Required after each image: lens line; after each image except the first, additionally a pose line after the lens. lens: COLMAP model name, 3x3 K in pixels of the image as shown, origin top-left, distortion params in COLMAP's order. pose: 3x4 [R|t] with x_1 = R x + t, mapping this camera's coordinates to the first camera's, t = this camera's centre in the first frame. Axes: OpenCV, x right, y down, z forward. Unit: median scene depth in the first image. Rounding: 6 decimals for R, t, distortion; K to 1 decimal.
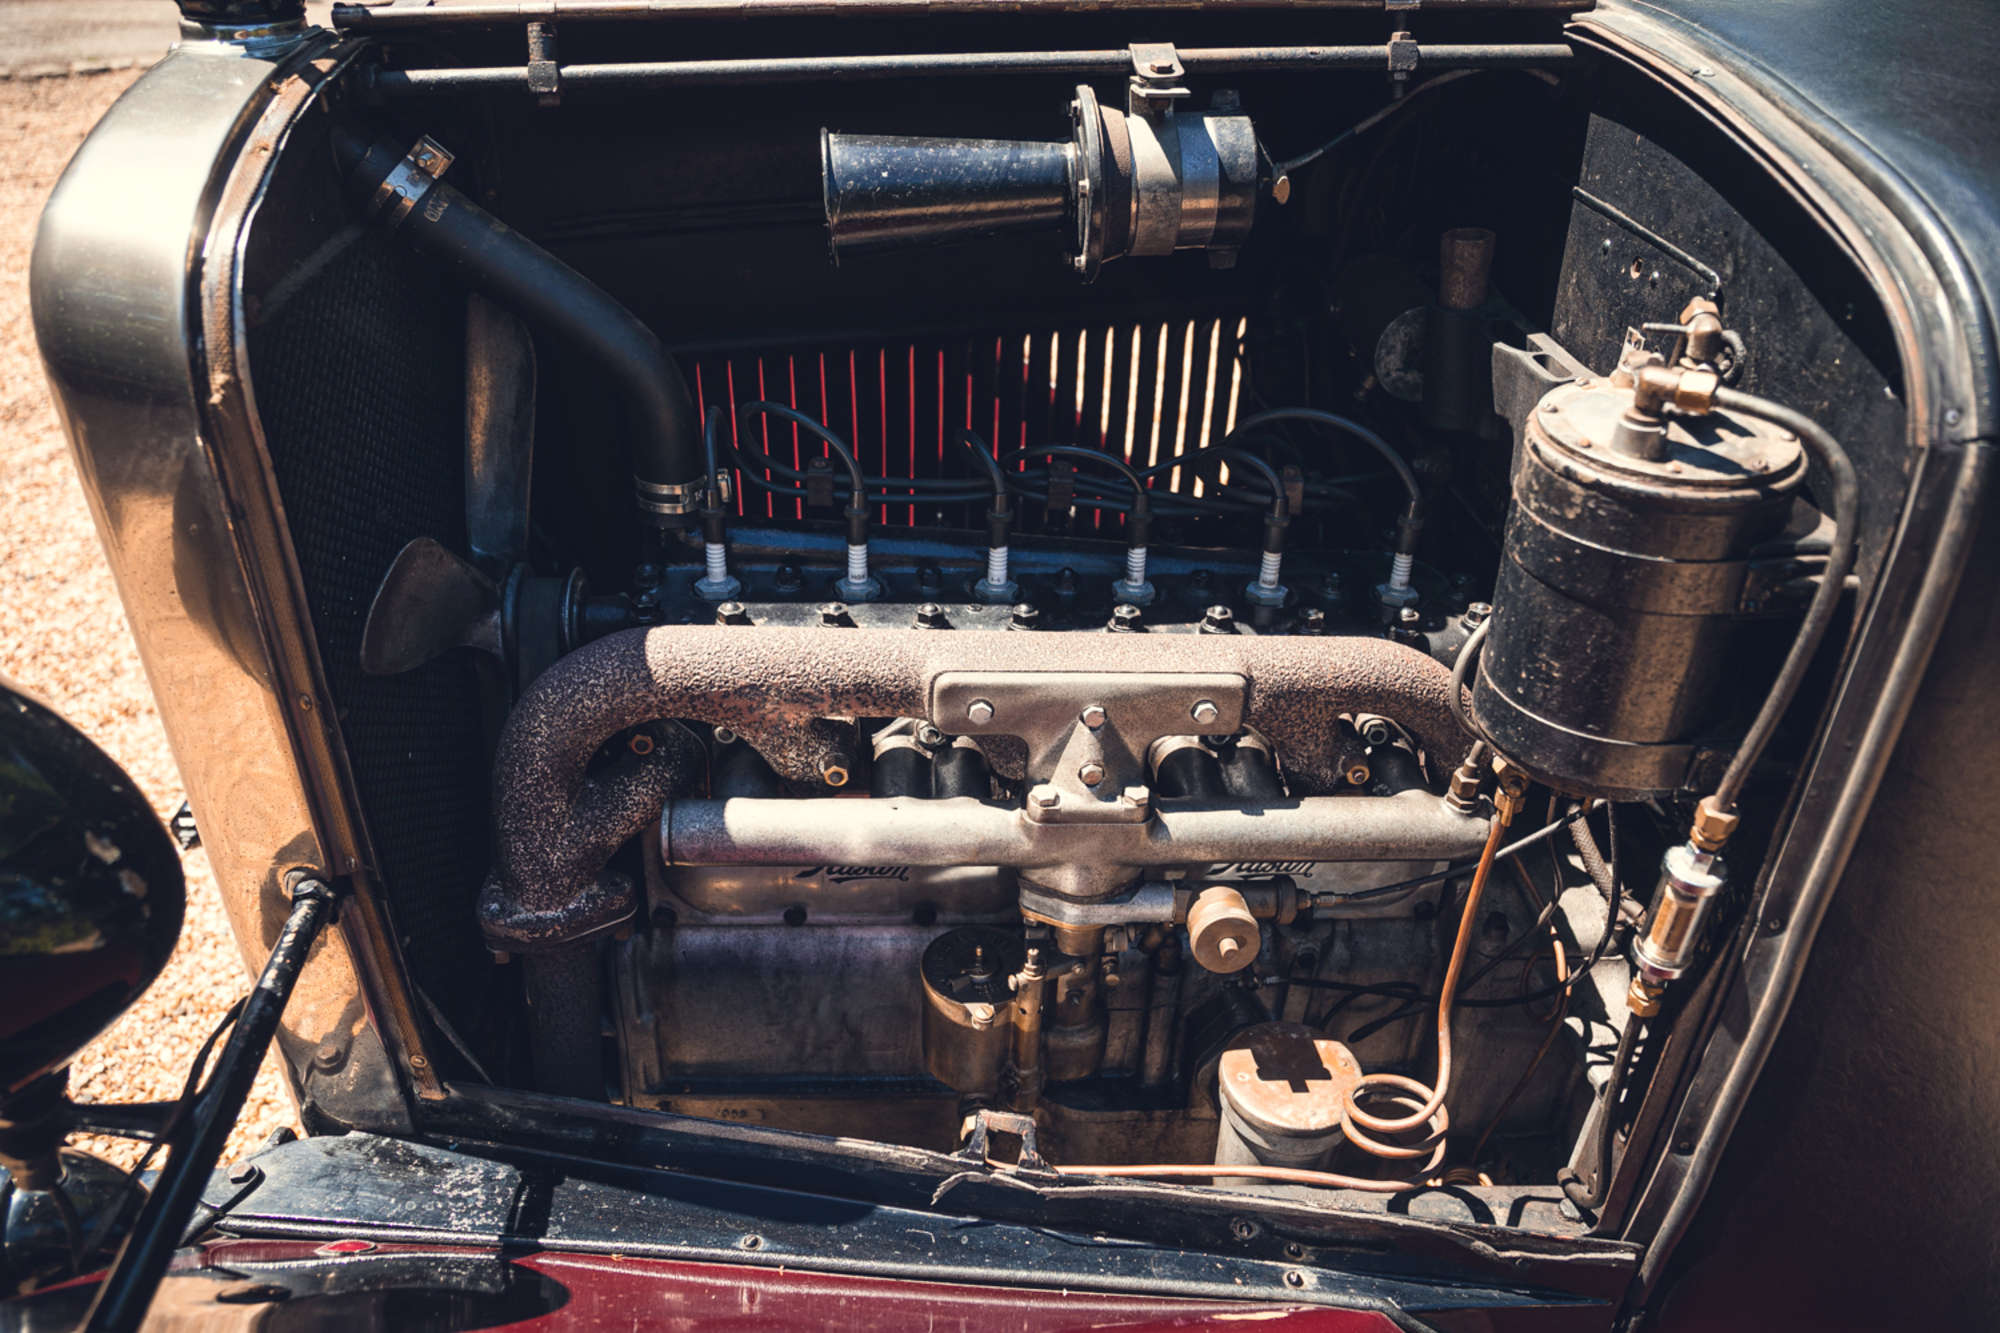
lens RADIAL K [[1450.7, 0, 1000.0], [0, 1450.7, 666.5], [0, 0, 1]] dist [-0.040849, 0.010955]
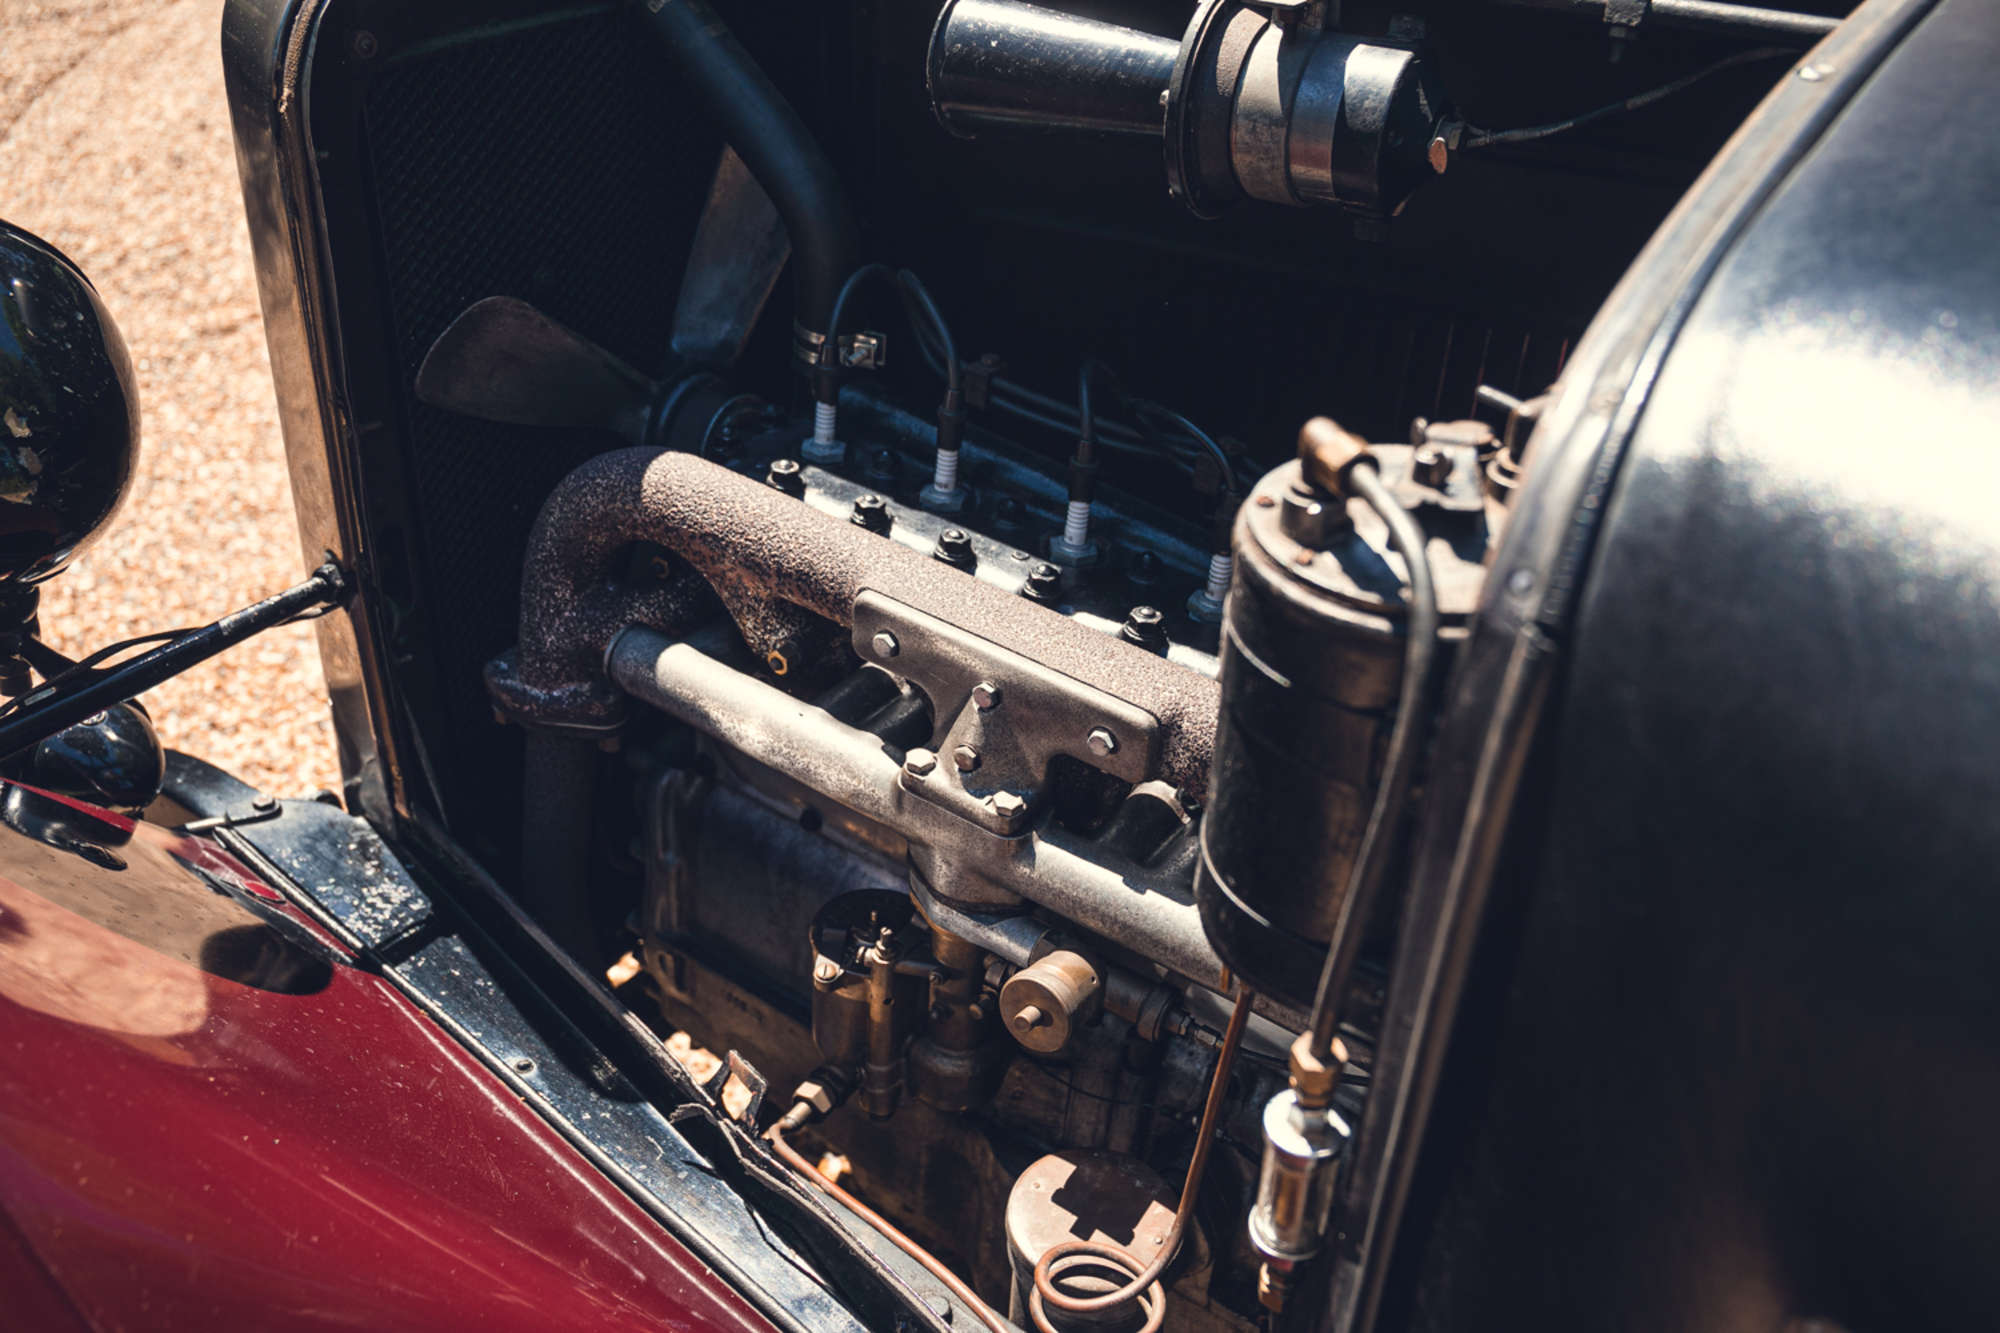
lens RADIAL K [[1761.4, 0, 936.1], [0, 1761.4, 646.1], [0, 0, 1]] dist [0.004974, 0.001076]
pose [[0.778381, 0.350457, -0.520867, 0.571122], [-0.354410, 0.930129, 0.096194, -0.082322], [0.518185, 0.109725, 0.848201, 0.091151]]
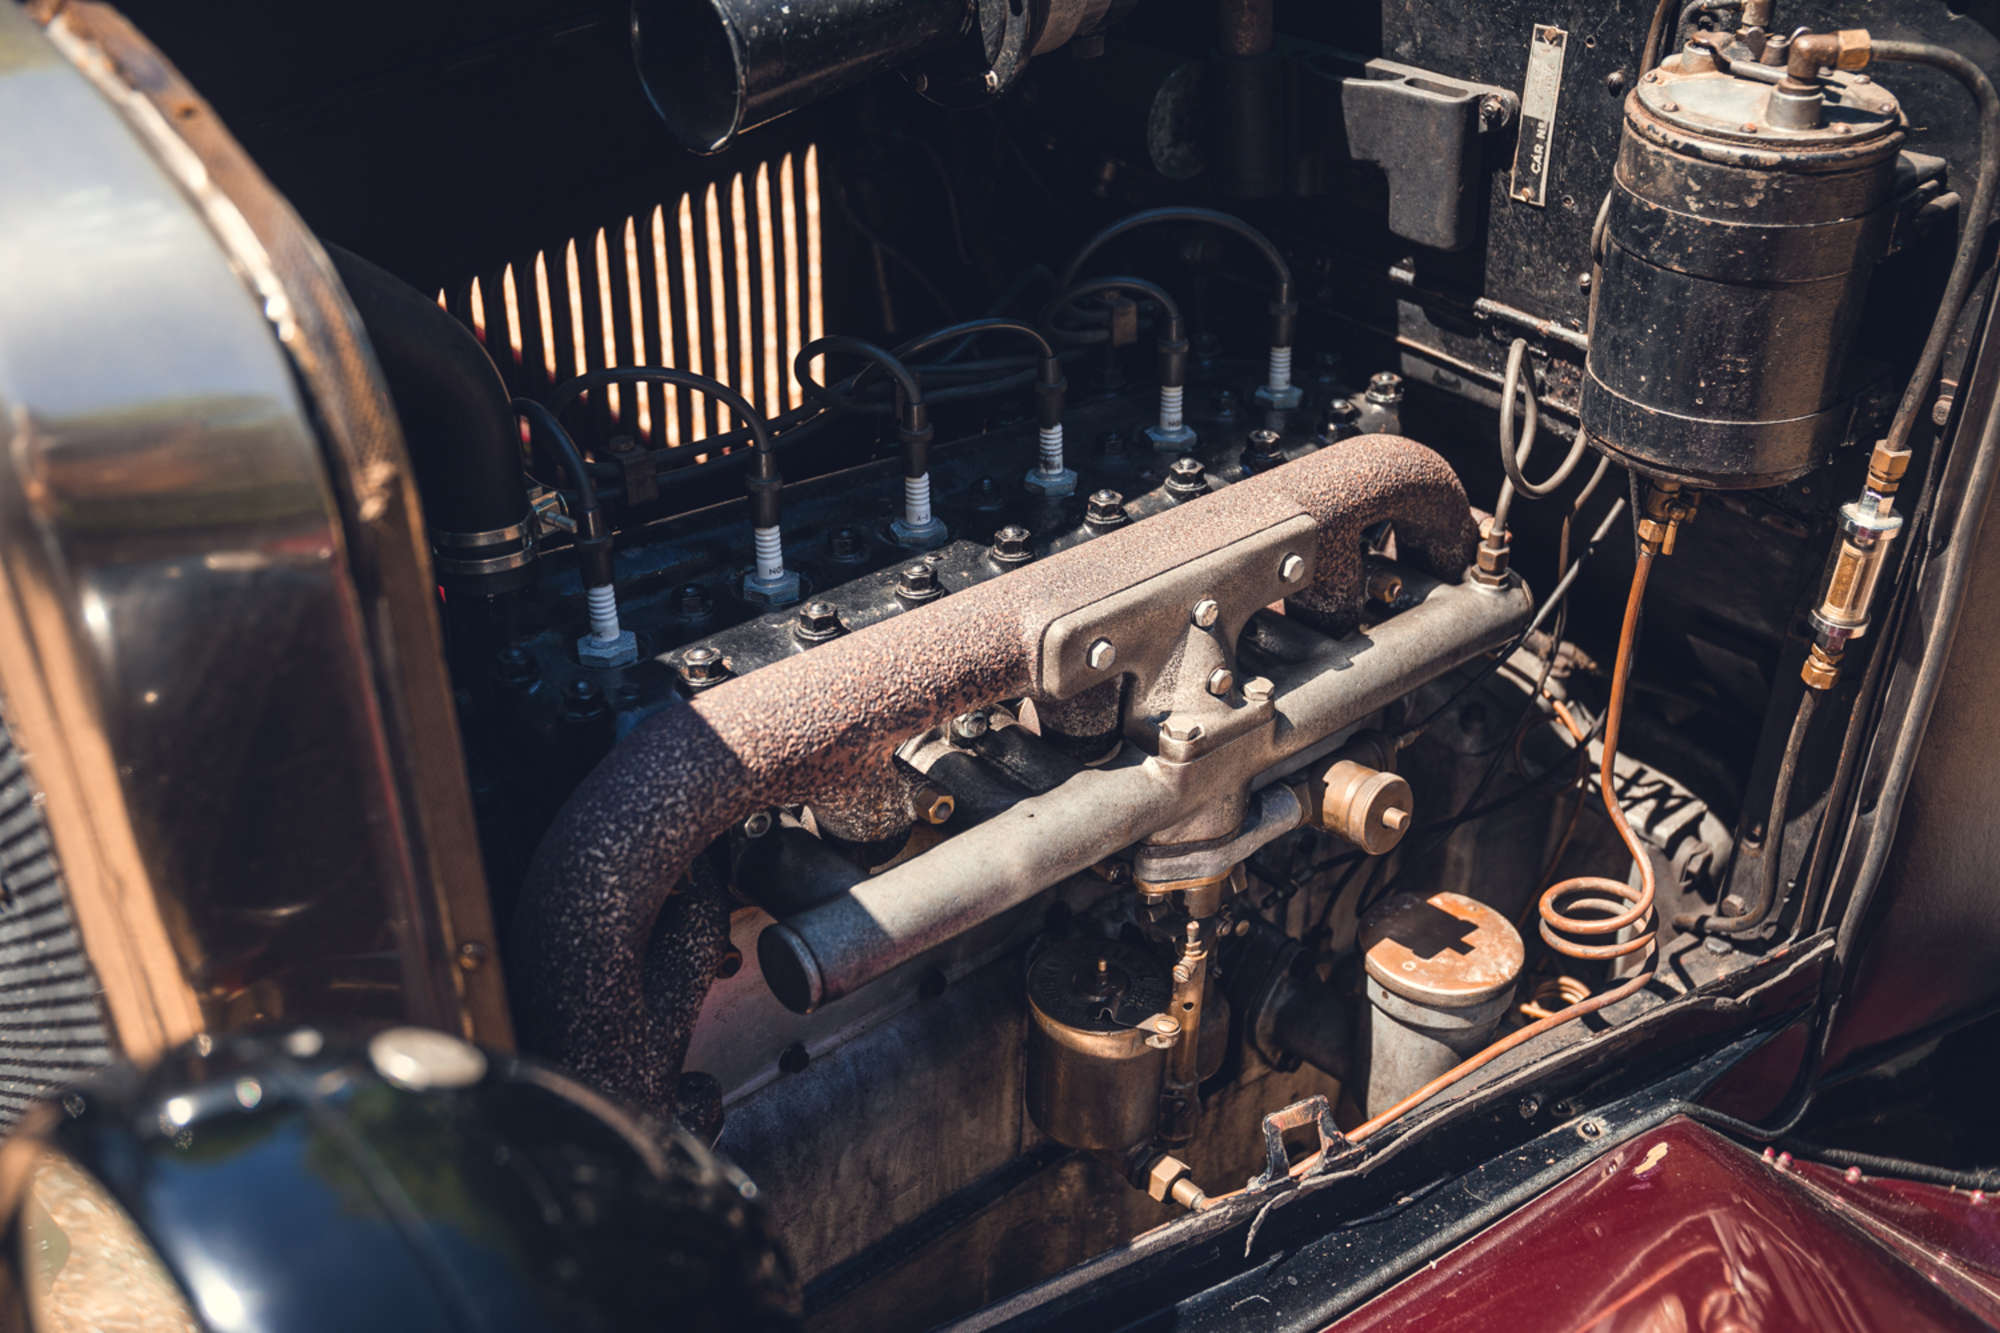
lens RADIAL K [[2089.8, 0, 1000.0], [0, 2089.8, 666.5], [0, 0, 1]] dist [0.045035, -0.008747]
pose [[0.777415, -0.338922, 0.529867, -0.654470], [0.336747, 0.935780, 0.104487, -0.099023], [-0.531252, 0.097201, 0.841620, 0.069169]]
